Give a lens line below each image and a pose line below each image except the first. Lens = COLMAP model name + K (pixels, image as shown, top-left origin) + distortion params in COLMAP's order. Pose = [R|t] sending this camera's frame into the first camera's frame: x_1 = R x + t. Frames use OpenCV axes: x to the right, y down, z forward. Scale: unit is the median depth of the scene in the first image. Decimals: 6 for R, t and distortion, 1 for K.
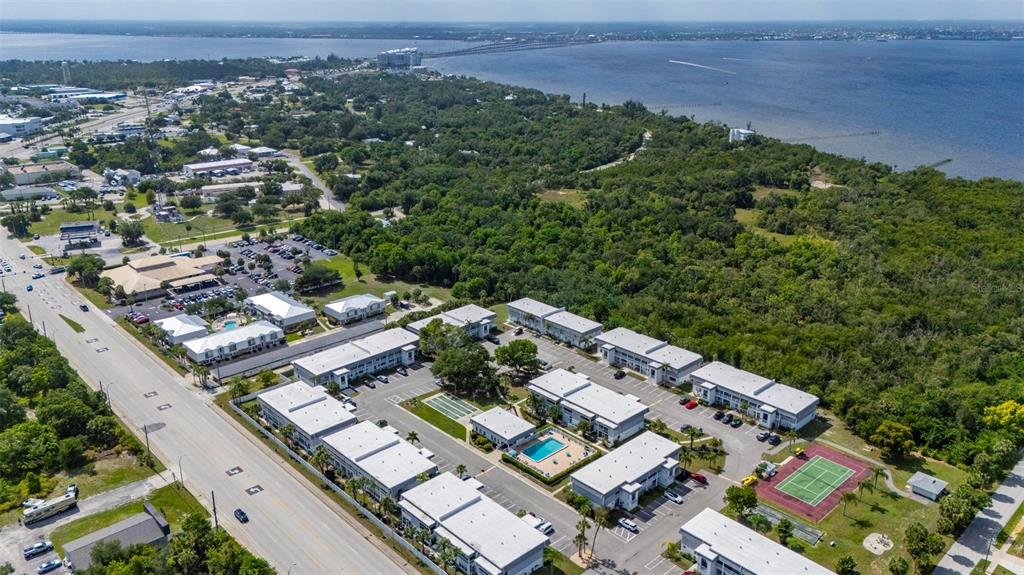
lens RADIAL K [[759.1, 0, 512.0], [0, 759.1, 287.5], [0, 0, 1]] dist [0.088988, -0.092557]
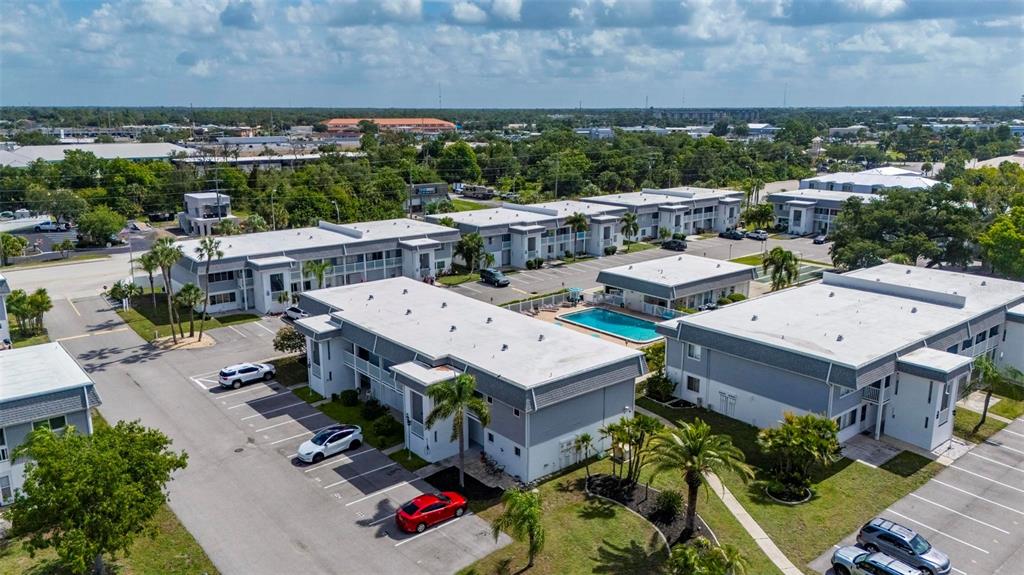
lens RADIAL K [[746.6, 0, 512.0], [0, 746.6, 287.5], [0, 0, 1]] dist [0.079797, -0.083491]
pose [[-0.063339, 0.231547, -0.970760, 0.348092], [-0.329490, 0.913319, 0.239344, 0.102143], [0.942032, 0.335015, 0.018443, 0.788461]]
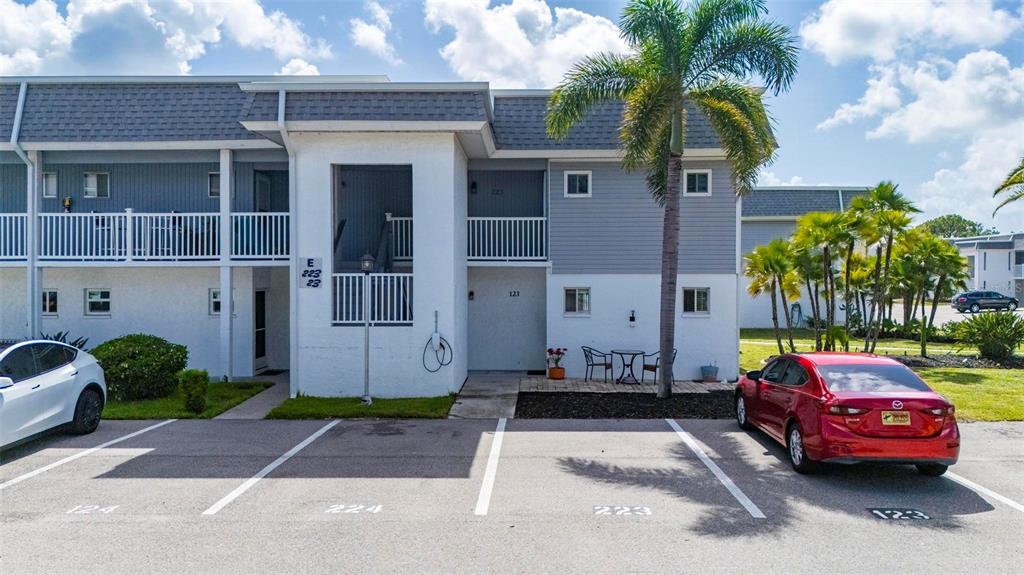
lens RADIAL K [[755.8, 0, 512.0], [0, 755.8, 287.5], [0, 0, 1]] dist [0.084766, -0.088402]
pose [[0.703180, 0.005108, -0.710994, 0.210739], [-0.231957, 0.946913, -0.222604, 0.203579], [0.672112, 0.321451, 0.667034, 0.749211]]
